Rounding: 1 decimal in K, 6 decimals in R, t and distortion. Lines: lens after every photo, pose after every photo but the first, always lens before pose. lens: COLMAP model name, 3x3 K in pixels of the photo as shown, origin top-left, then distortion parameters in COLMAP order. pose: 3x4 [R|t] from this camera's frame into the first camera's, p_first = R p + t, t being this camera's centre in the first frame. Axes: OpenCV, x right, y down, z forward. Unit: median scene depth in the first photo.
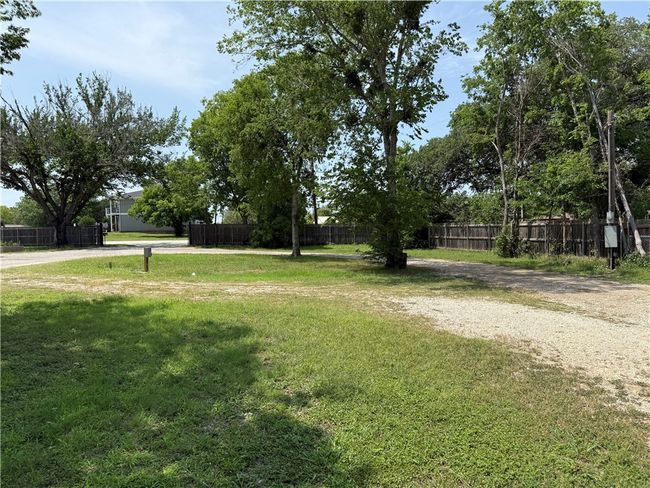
lens RADIAL K [[460.5, 0, 341.5], [0, 460.5, 246.8], [0, 0, 1]] dist [0.072719, -0.106446]
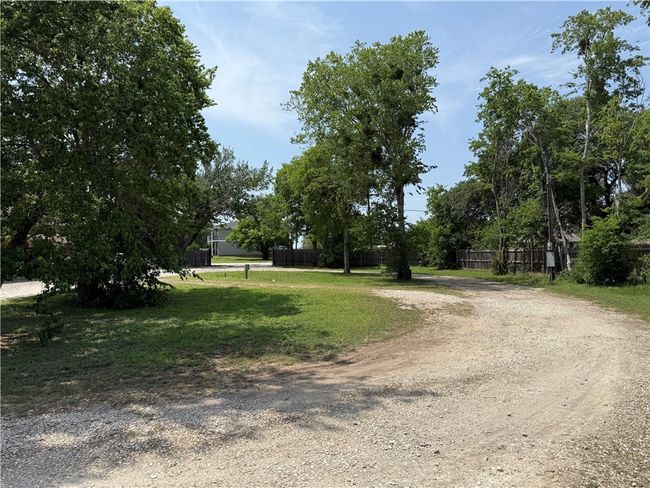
lens RADIAL K [[460.5, 0, 341.5], [0, 460.5, 246.8], [0, 0, 1]] dist [0.072719, -0.106446]
pose [[0.984843, 0.000495, -0.173449, 0.084502], [-0.009884, 0.998531, -0.053275, 0.010375], [0.173168, 0.054182, 0.983401, -0.239471]]
